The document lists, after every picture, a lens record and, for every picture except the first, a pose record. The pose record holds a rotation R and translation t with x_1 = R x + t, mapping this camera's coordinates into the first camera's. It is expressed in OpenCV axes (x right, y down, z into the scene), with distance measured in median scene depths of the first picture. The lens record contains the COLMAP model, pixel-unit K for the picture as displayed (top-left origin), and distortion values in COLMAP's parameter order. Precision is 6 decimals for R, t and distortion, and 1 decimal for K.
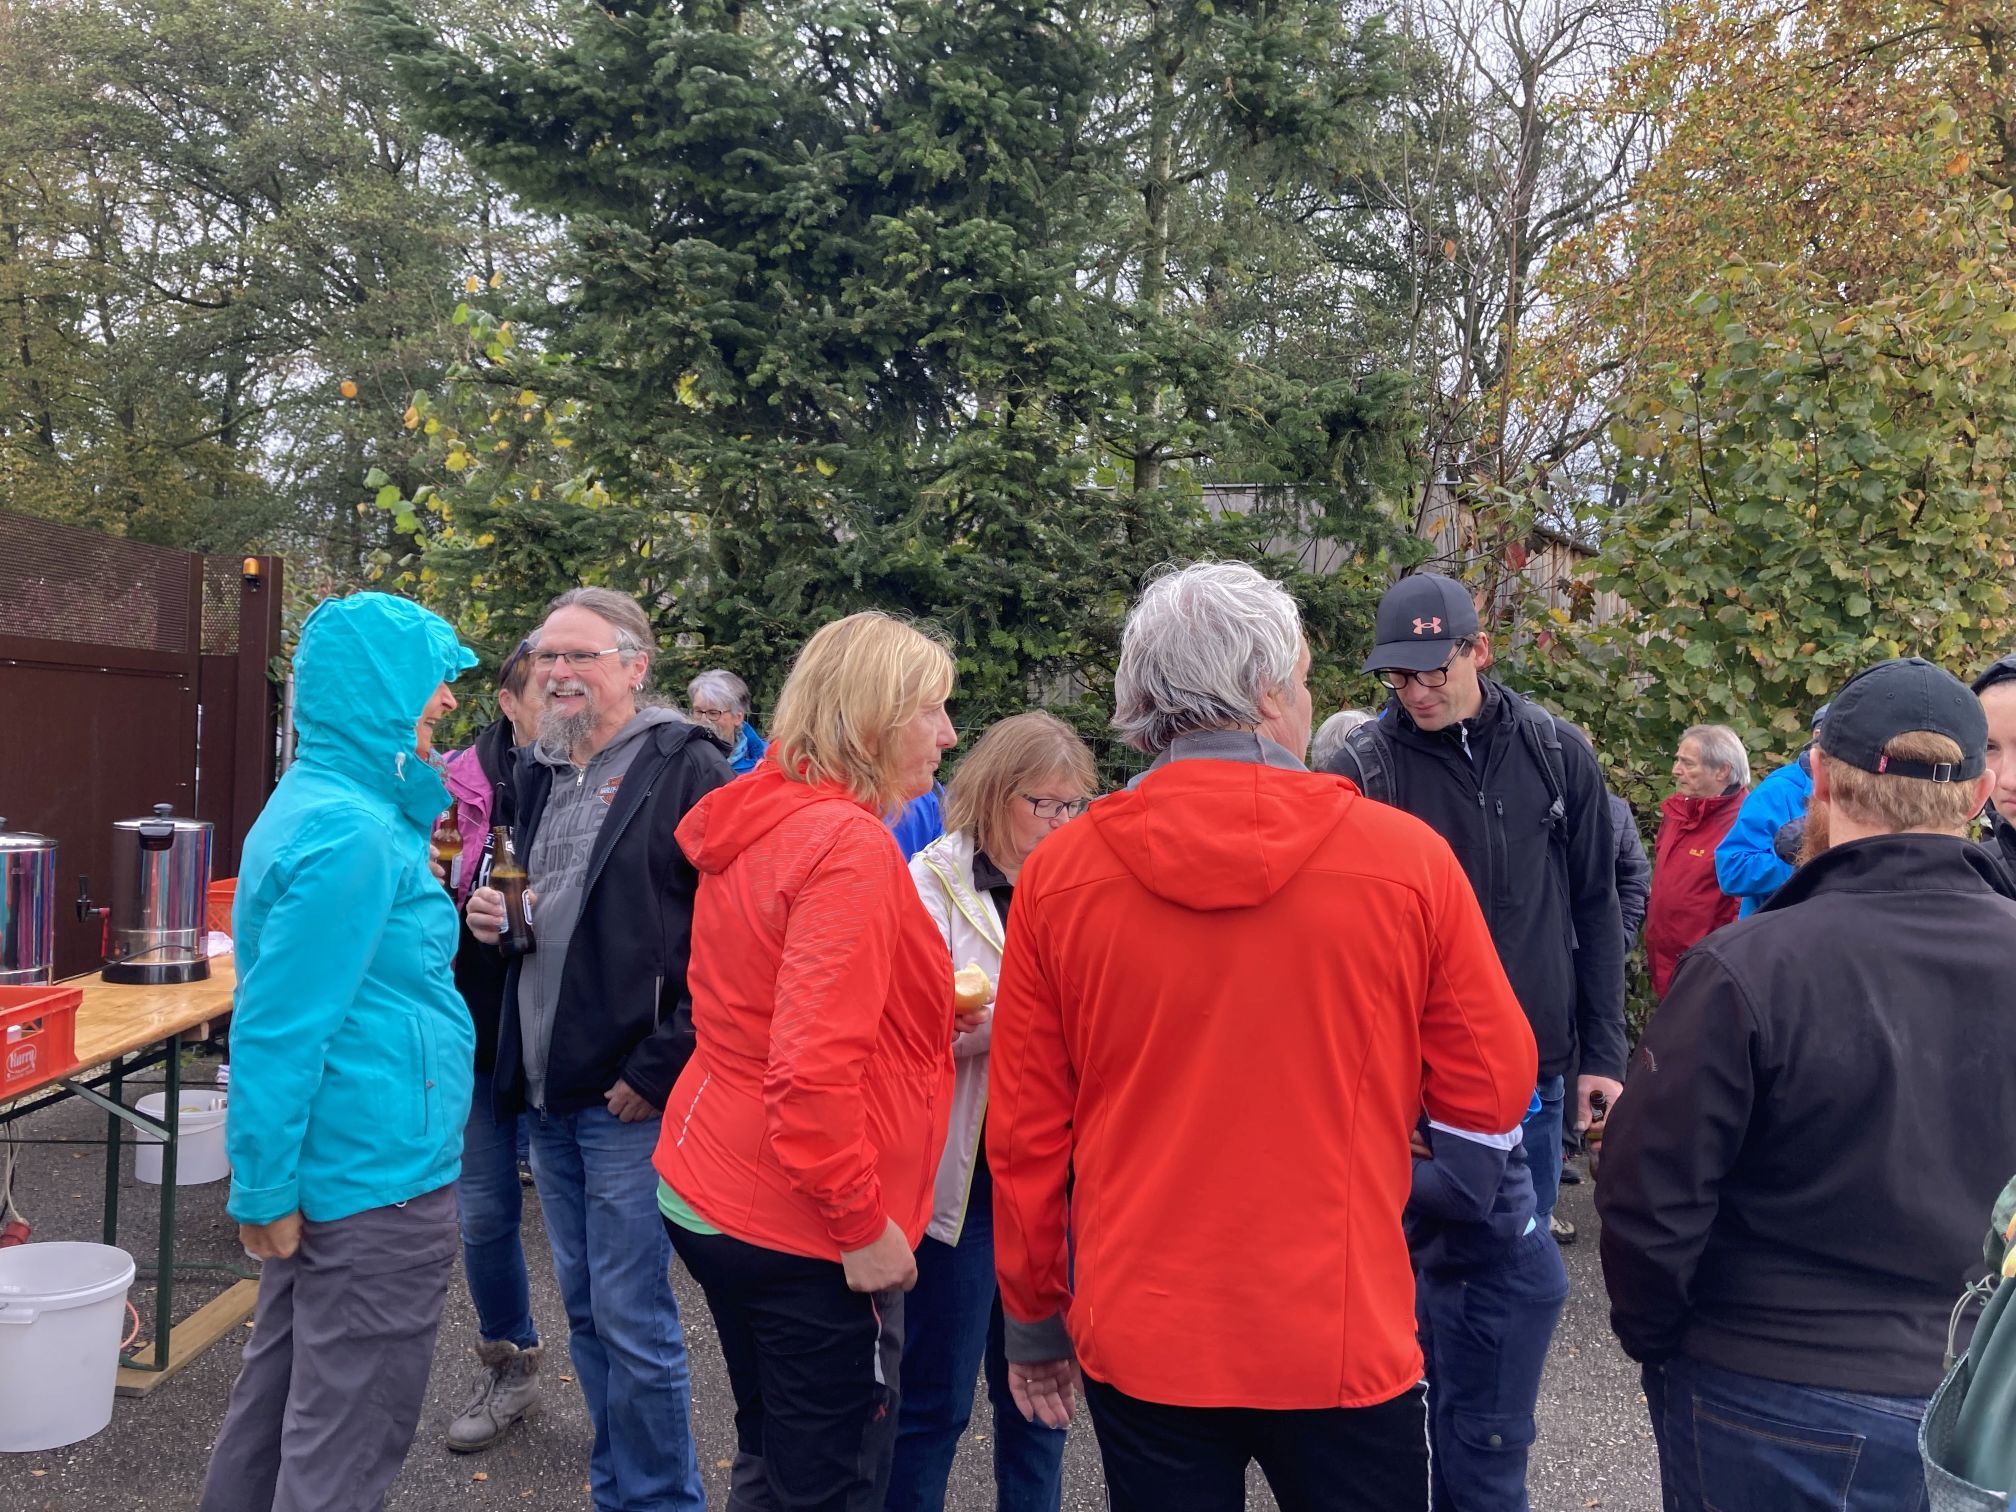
lens RADIAL K [[1602.6, 0, 968.7], [0, 1602.6, 751.9], [0, 0, 1]] dist [0.020711, -0.005547]
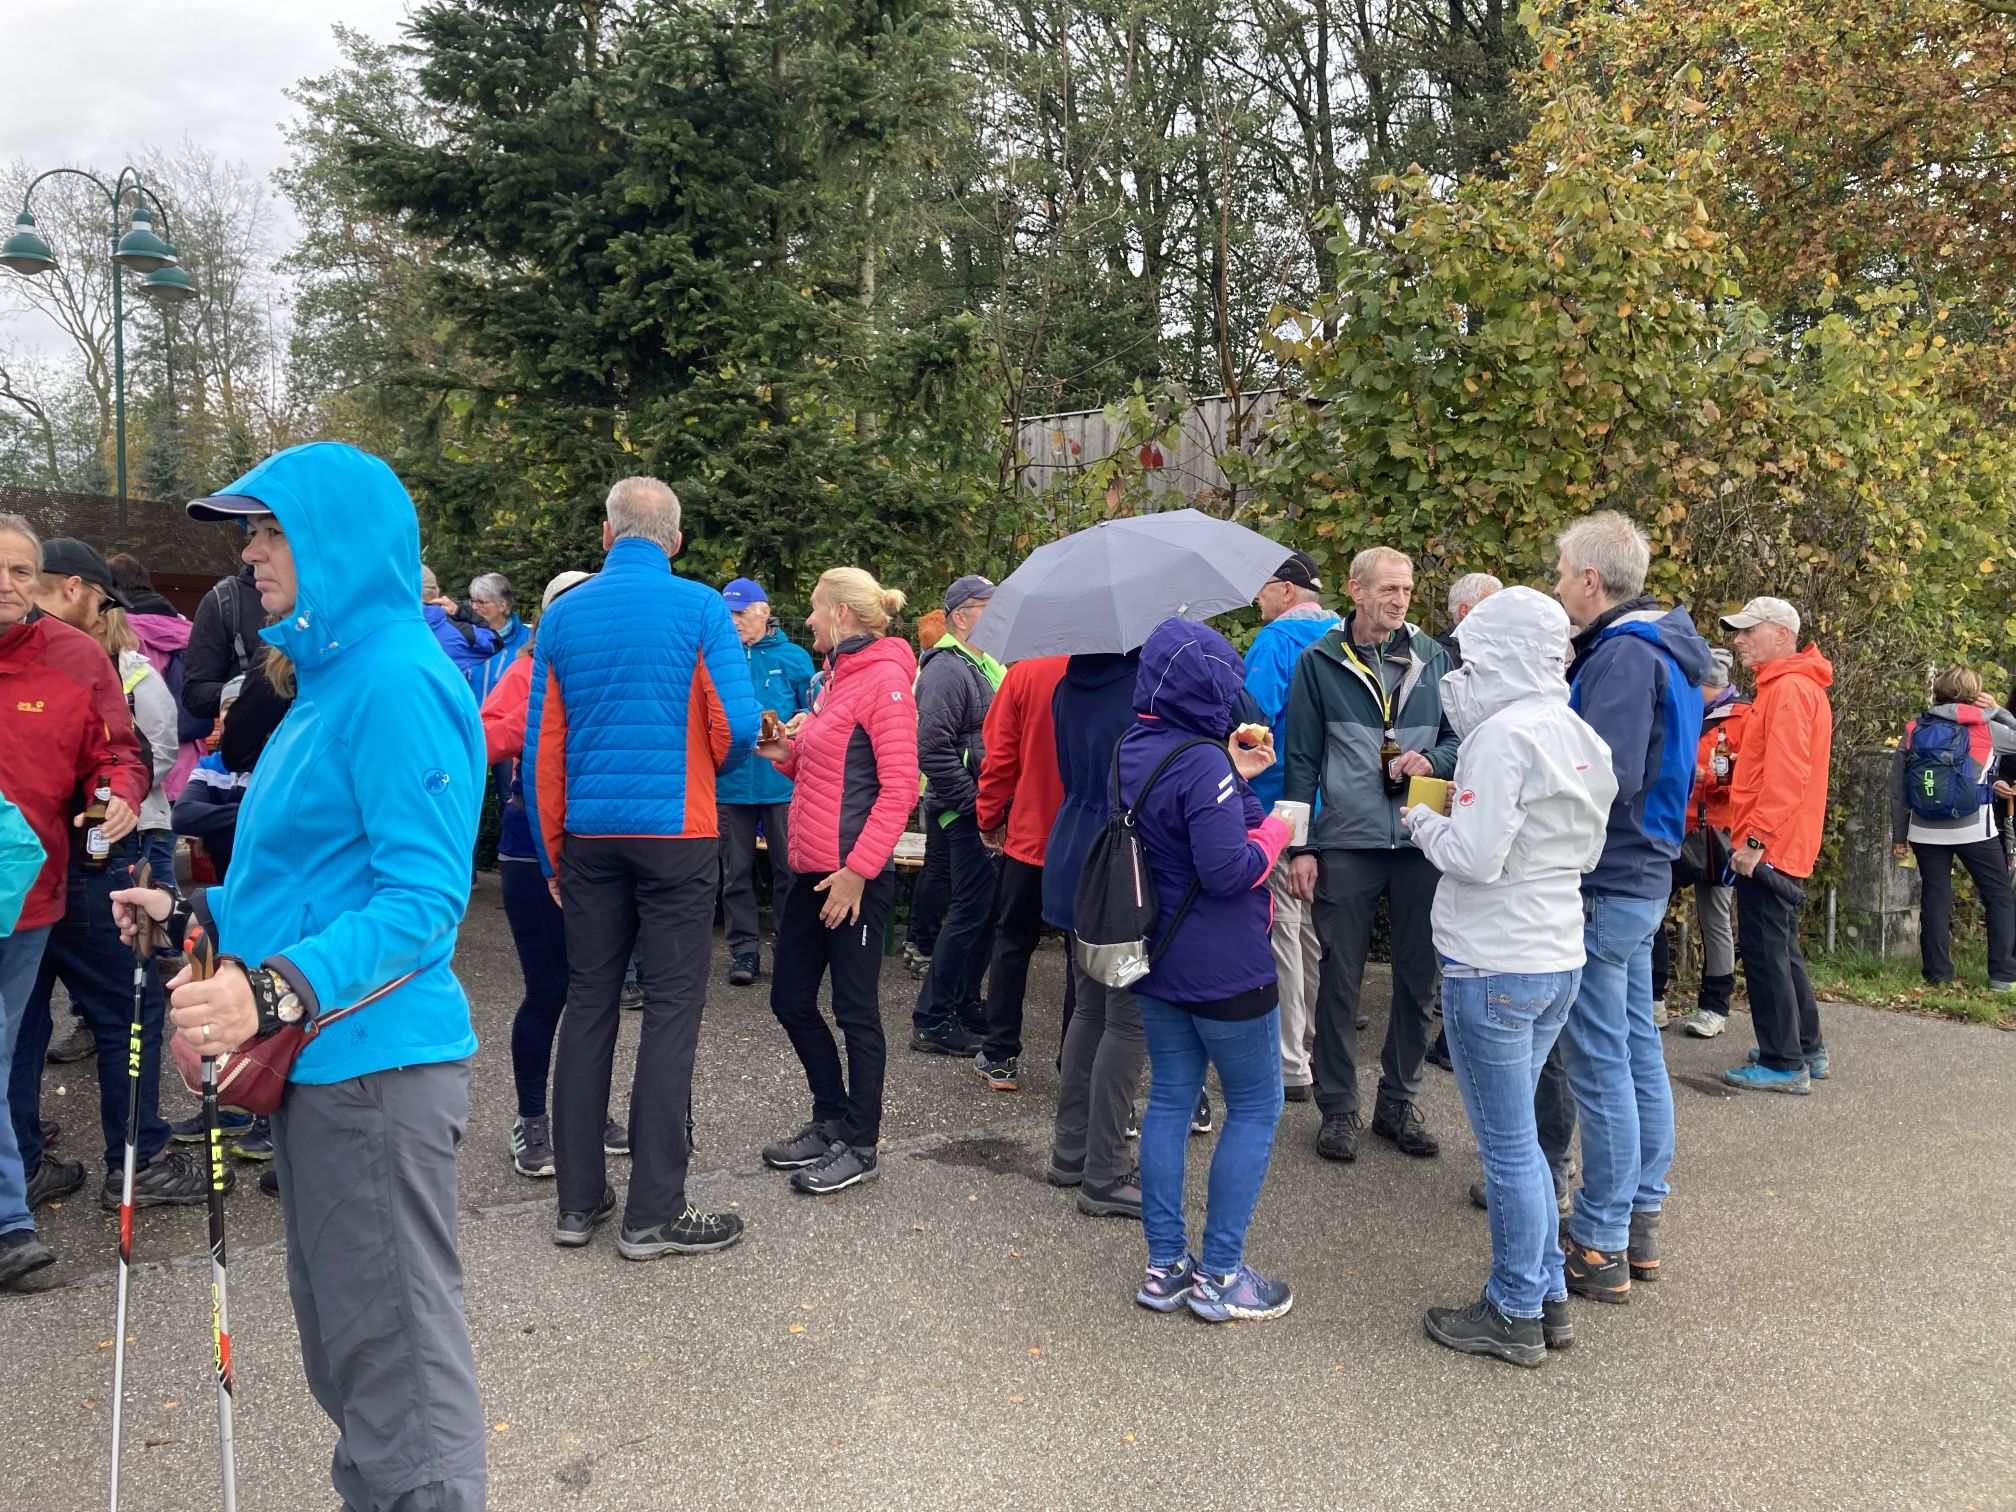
lens RADIAL K [[1663.3, 0, 1018.3], [0, 1663.3, 742.6], [0, 0, 1]] dist [0.015456, 0.010132]
pose [[0.919265, 0.000105, -0.393639, 0.738098], [0.011545, 0.999563, 0.027225, 0.054464], [0.393470, -0.029572, 0.918862, -0.164536]]
